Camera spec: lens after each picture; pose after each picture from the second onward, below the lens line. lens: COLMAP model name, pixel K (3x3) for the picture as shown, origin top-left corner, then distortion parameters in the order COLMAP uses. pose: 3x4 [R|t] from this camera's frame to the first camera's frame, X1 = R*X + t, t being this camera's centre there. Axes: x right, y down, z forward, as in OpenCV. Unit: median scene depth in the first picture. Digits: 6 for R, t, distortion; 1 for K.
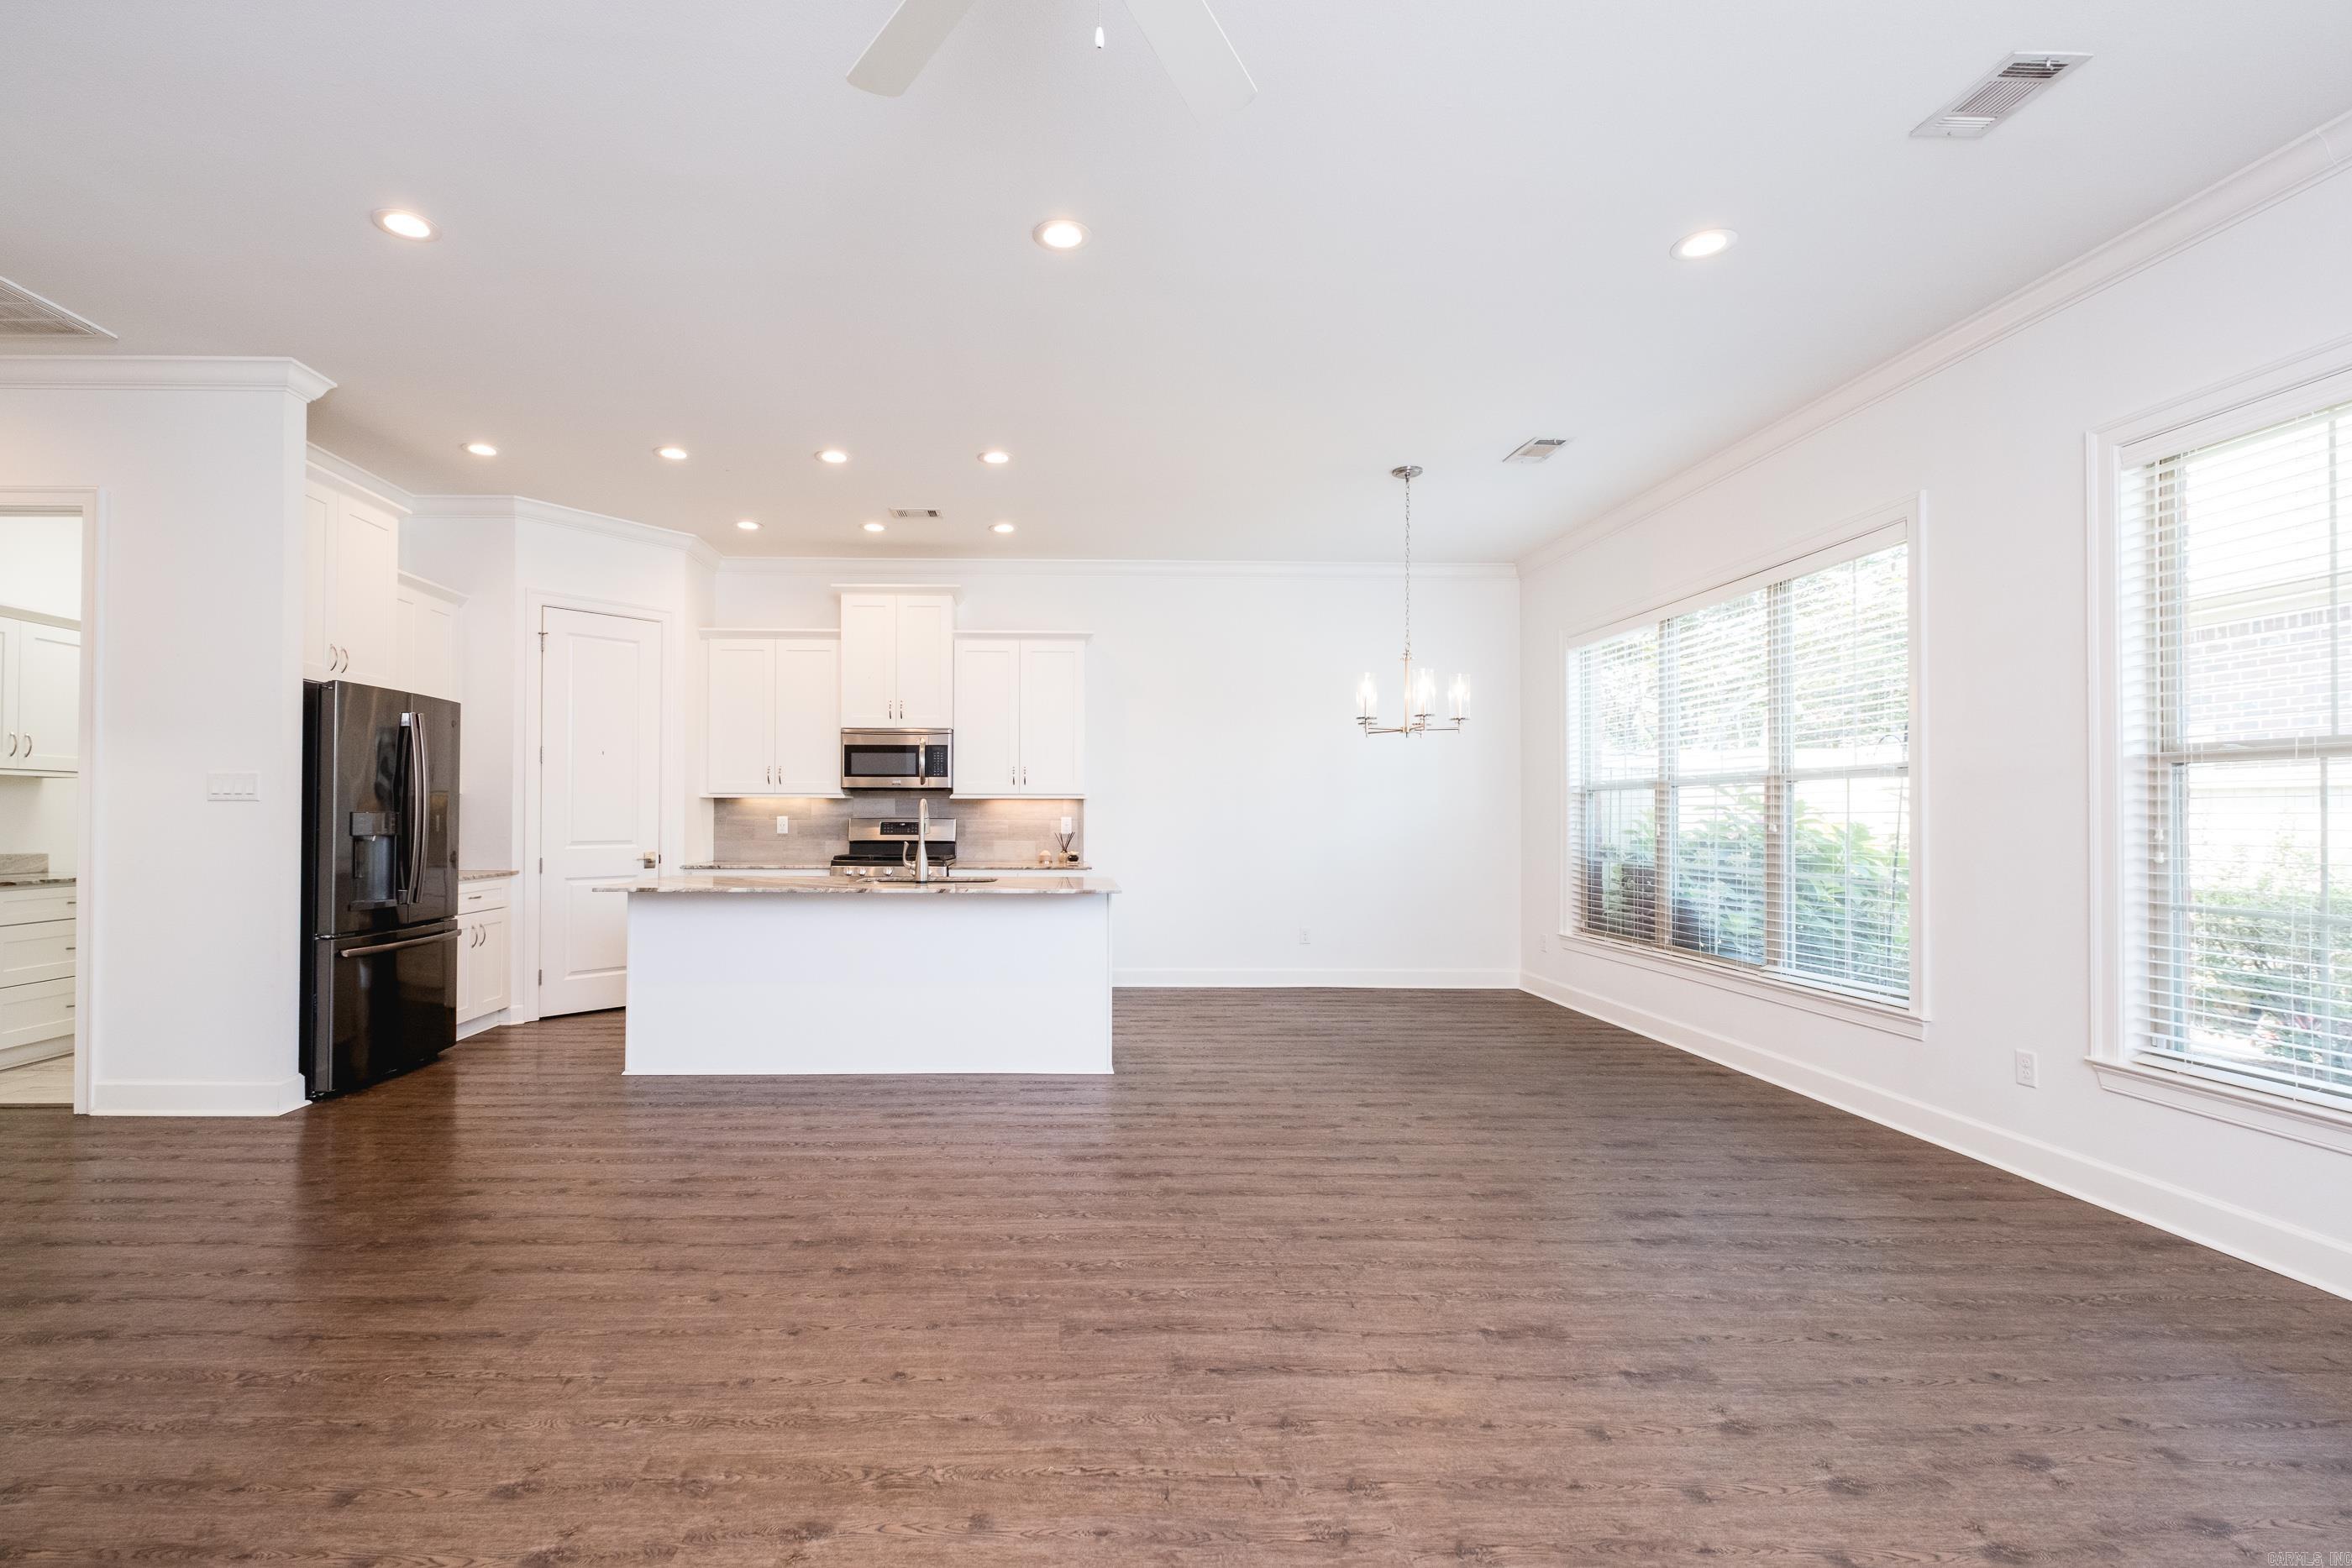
lens RADIAL K [[1046.4, 0, 1071.9], [0, 1046.4, 801.3], [0, 0, 1]] dist [0.000758, -0.000399]
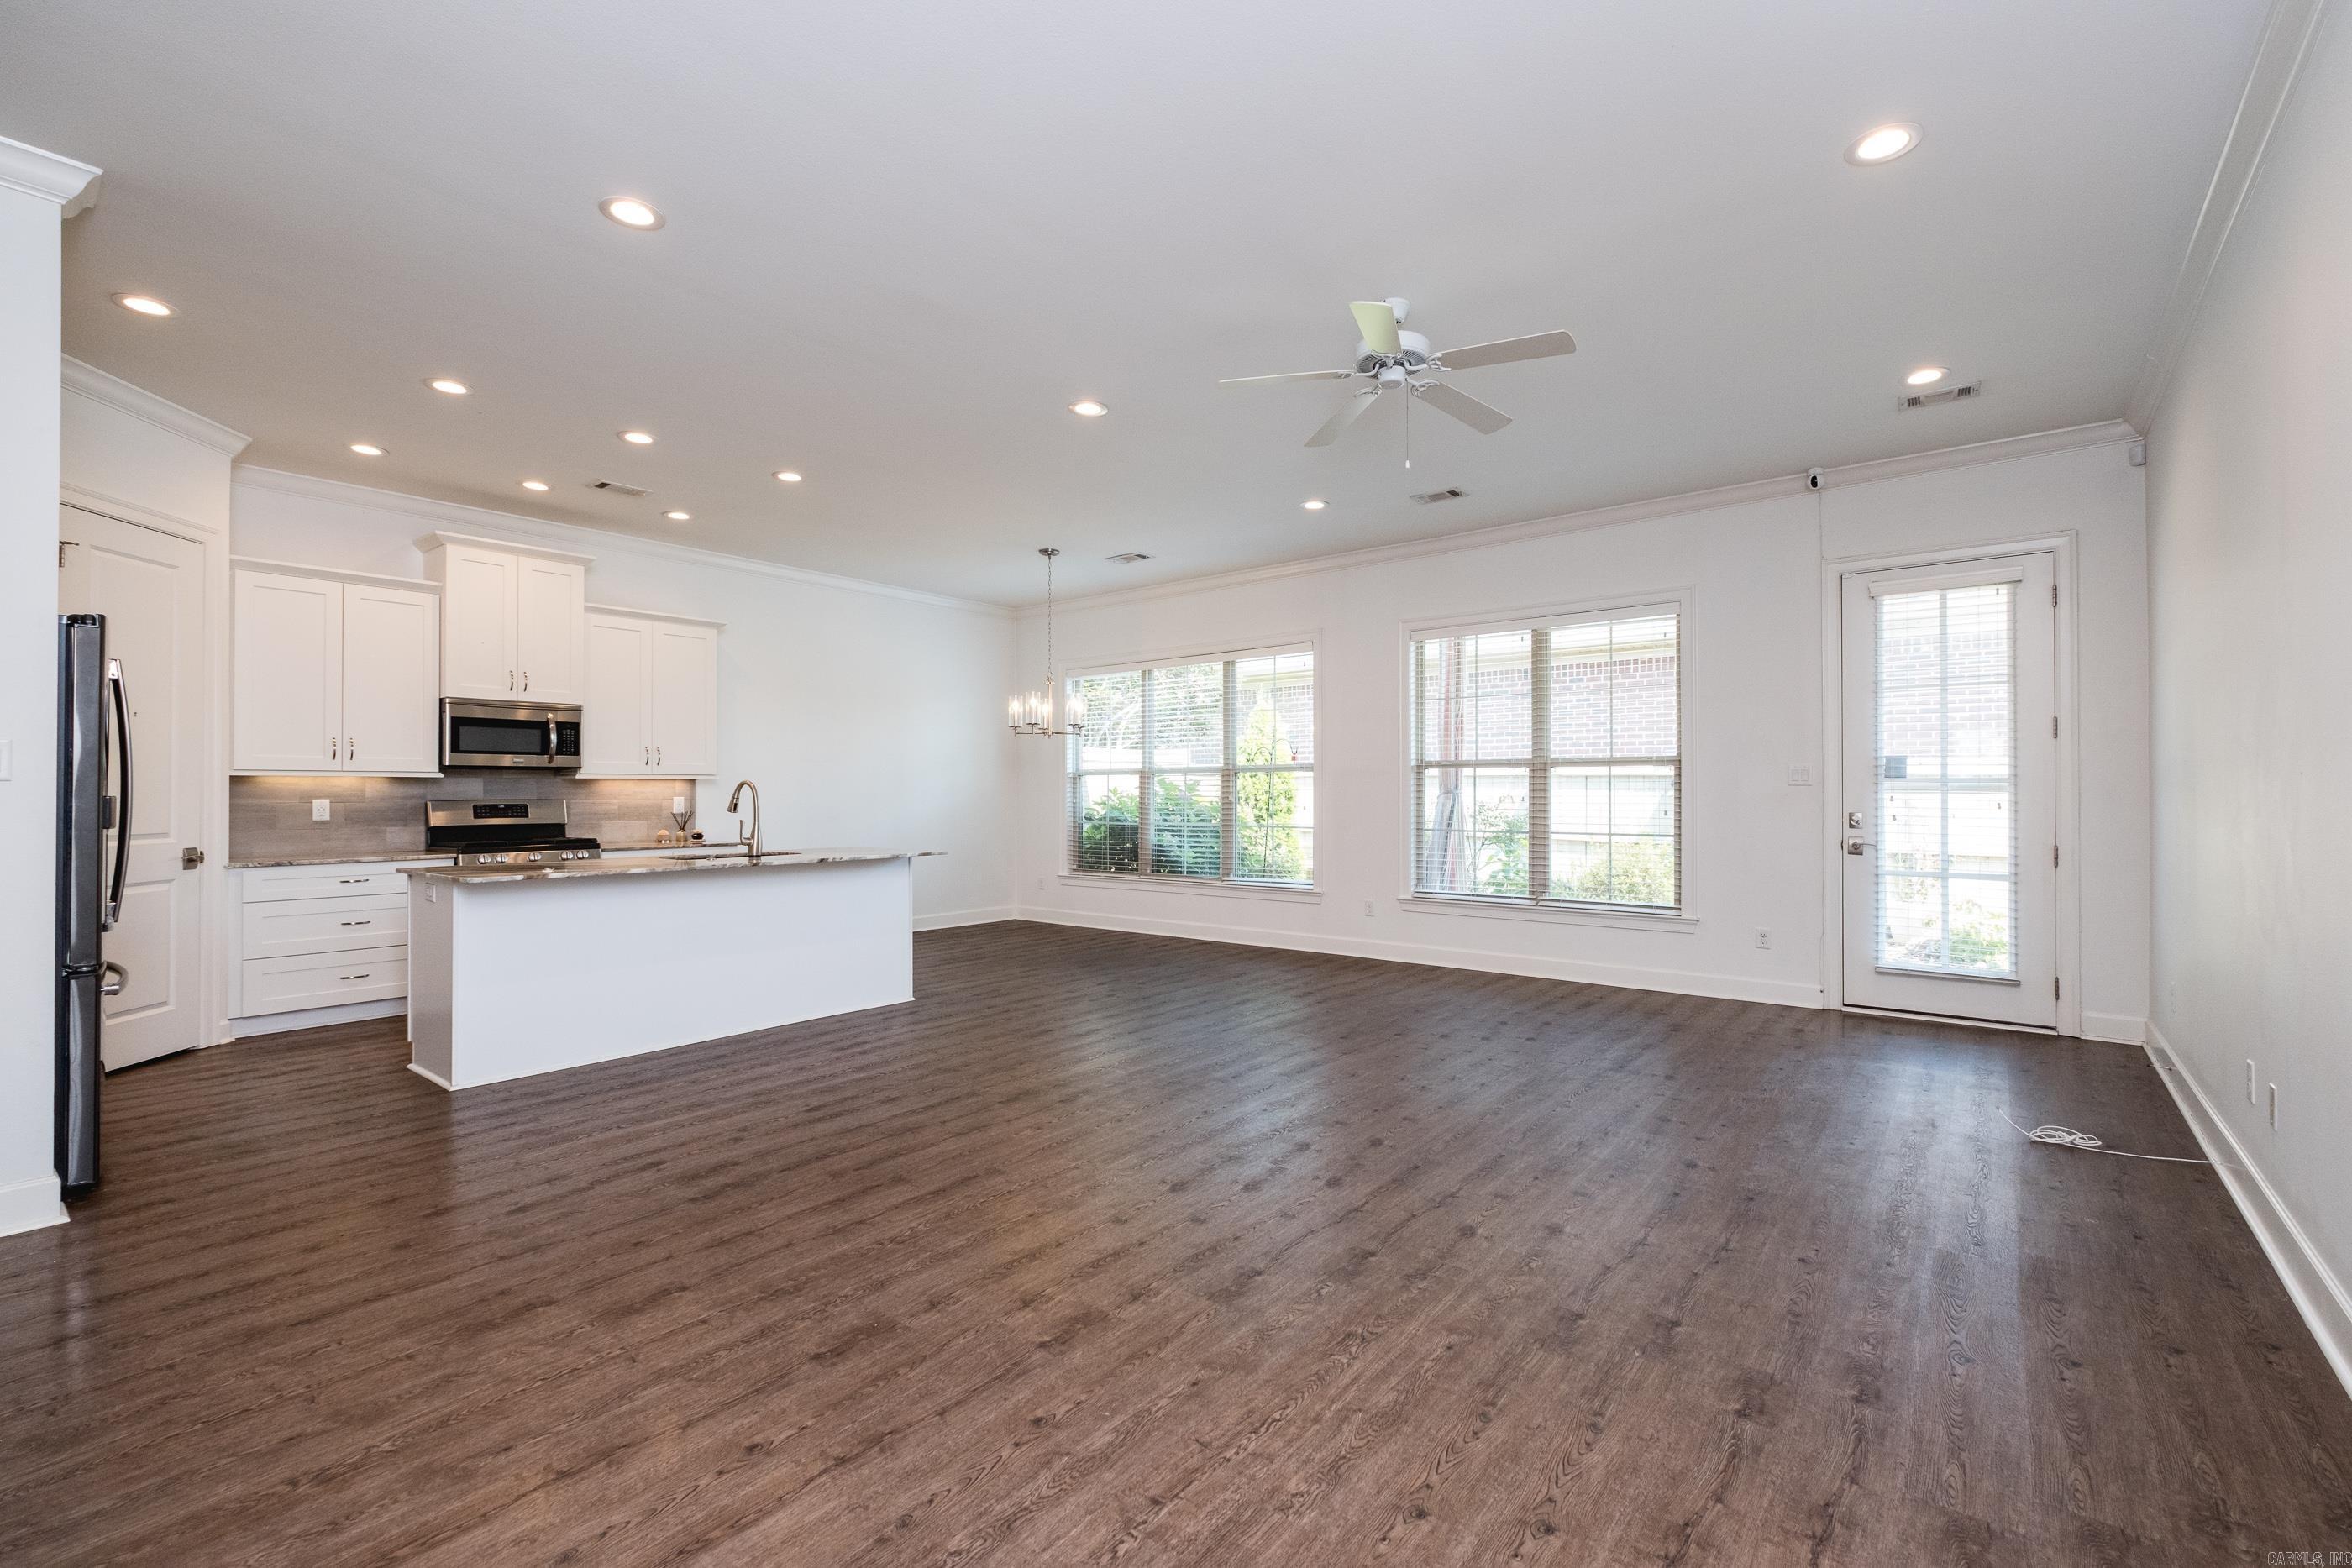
lens RADIAL K [[1016.3, 0, 1188.4], [0, 1016.3, 791.5], [0, 0, 1]] dist [0.003823, -0.000720]
pose [[0.634558, -0.005405, 0.772856, -0.658791], [-0.002821, 0.999953, 0.009309, -0.001235], [-0.772870, -0.008087, 0.634513, -0.022718]]
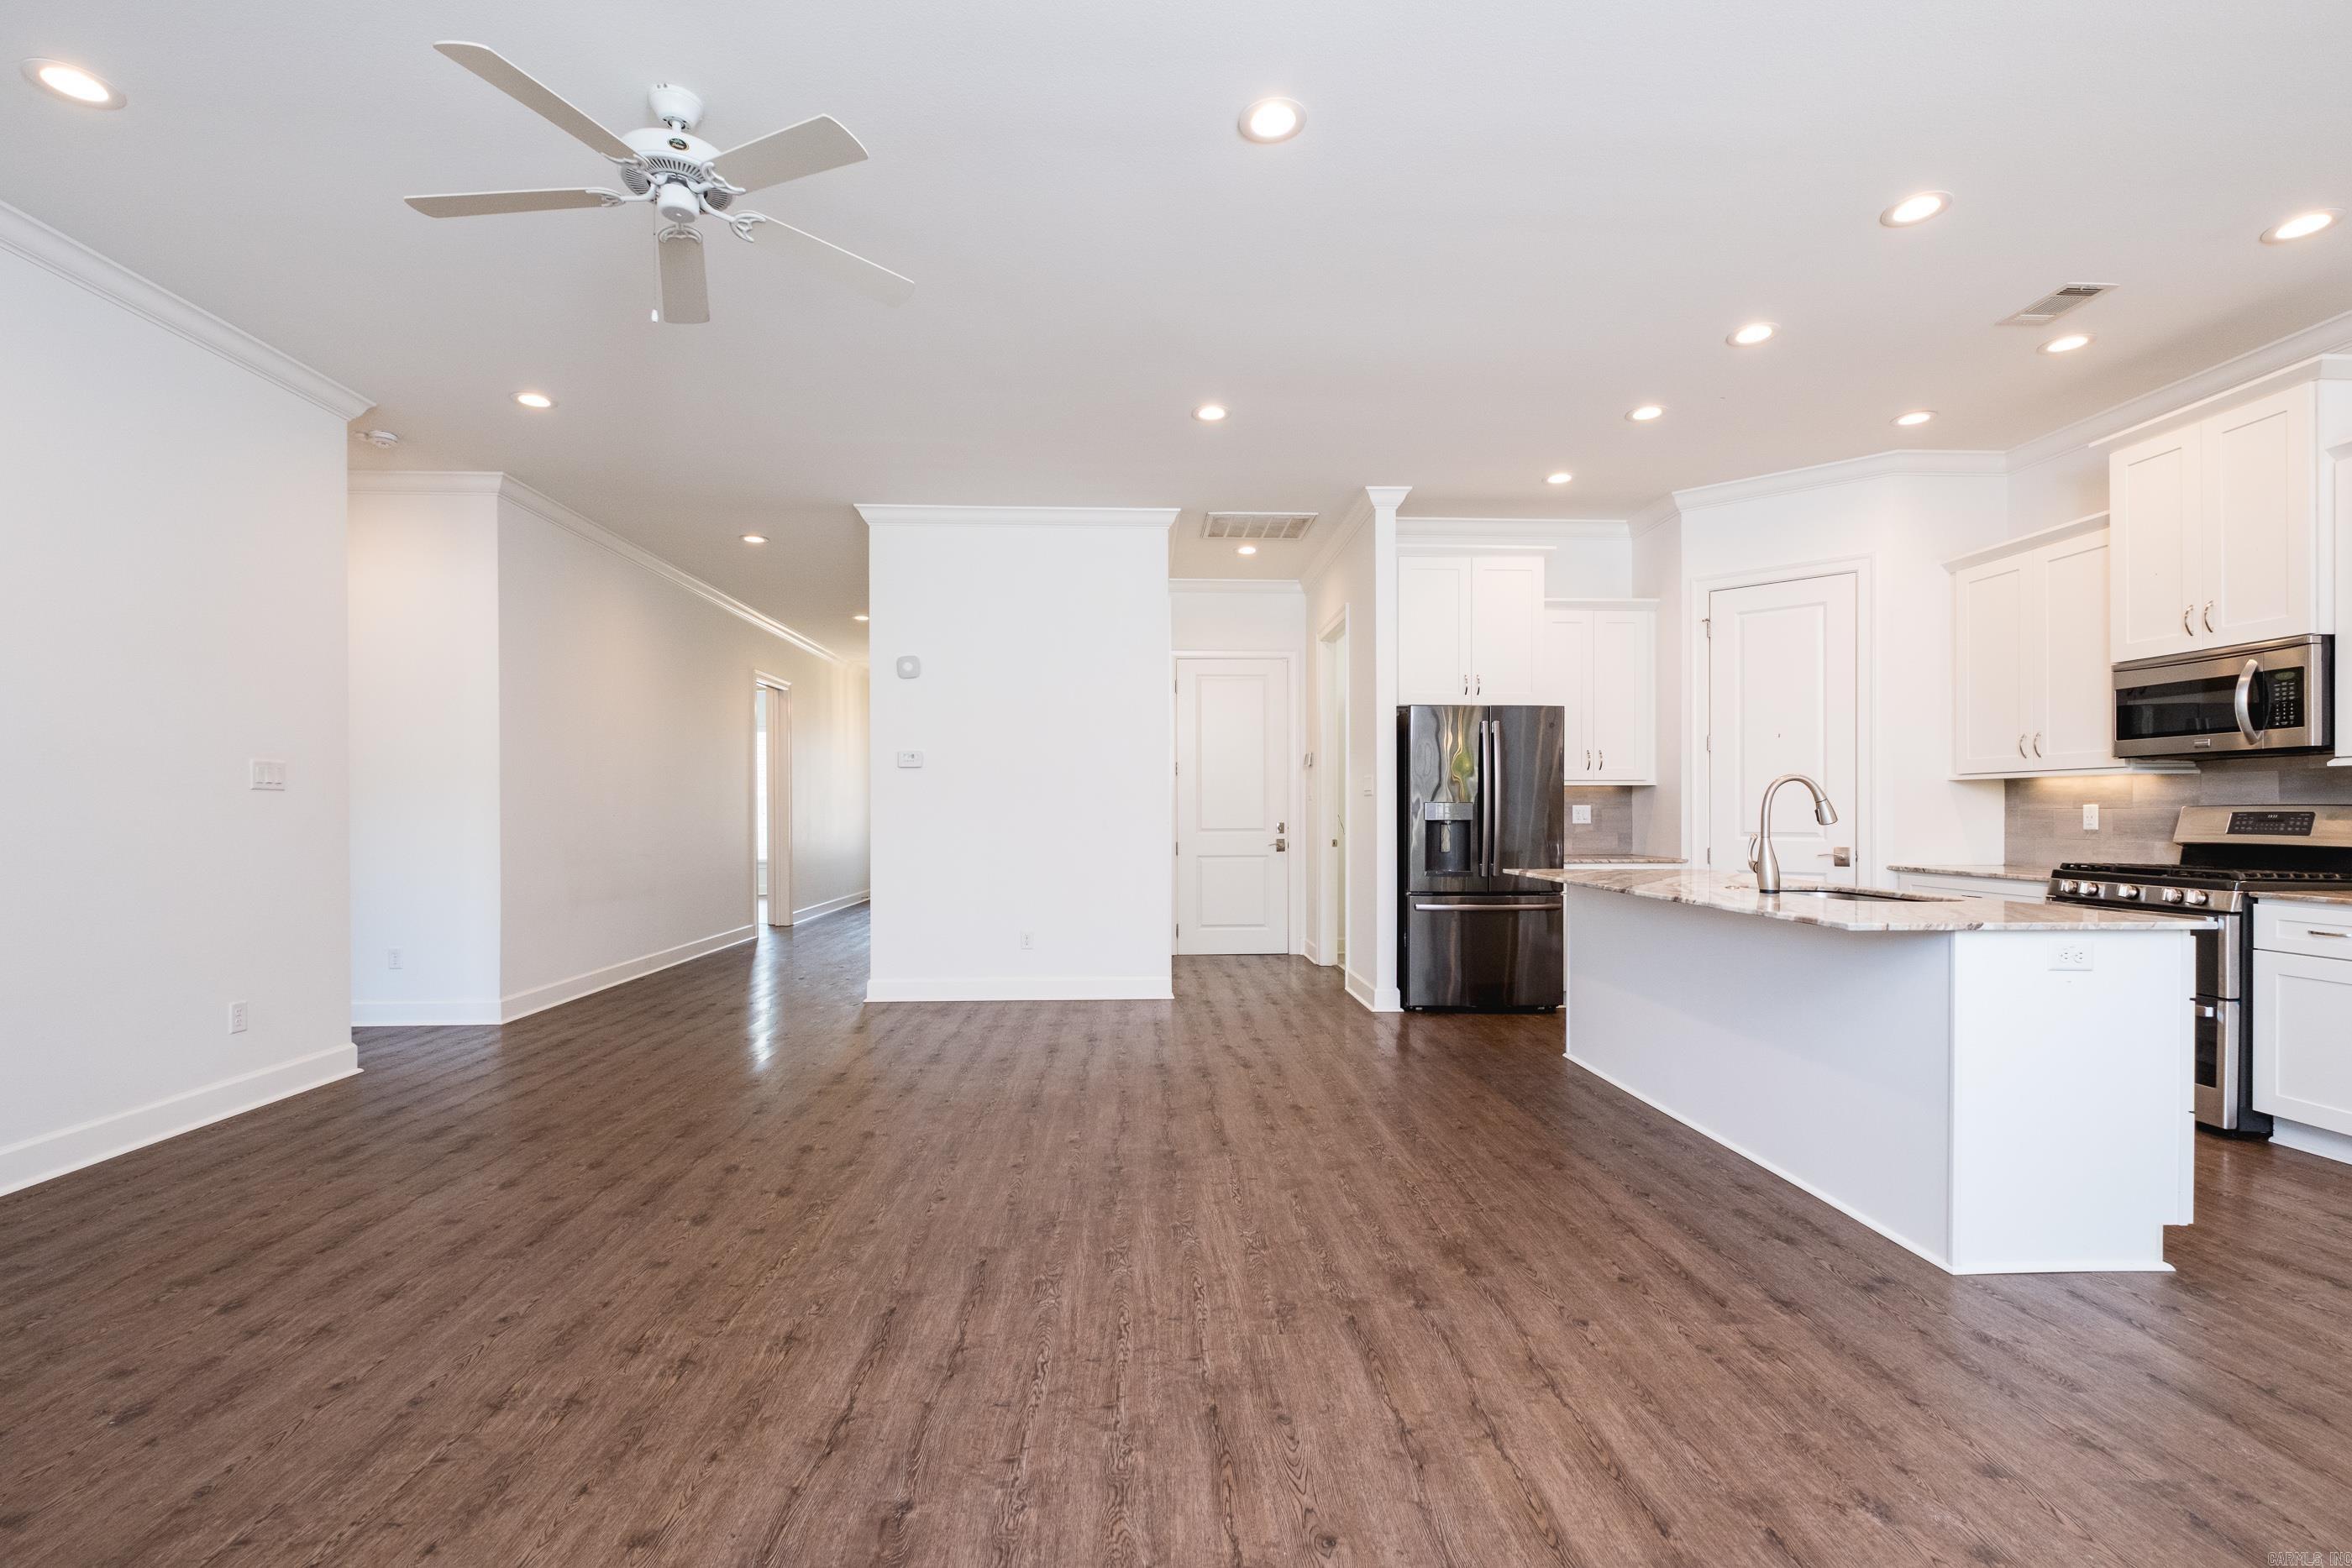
lens RADIAL K [[1020.5, 0, 1169.0], [0, 1020.5, 812.9], [0, 0, 1]] dist [0.004024, -0.002752]
pose [[0.022405, -0.001883, -0.999747, 0.526179], [0.012686, 0.999918, -0.001599, 0.019359], [0.999668, -0.012647, 0.022427, 0.563399]]
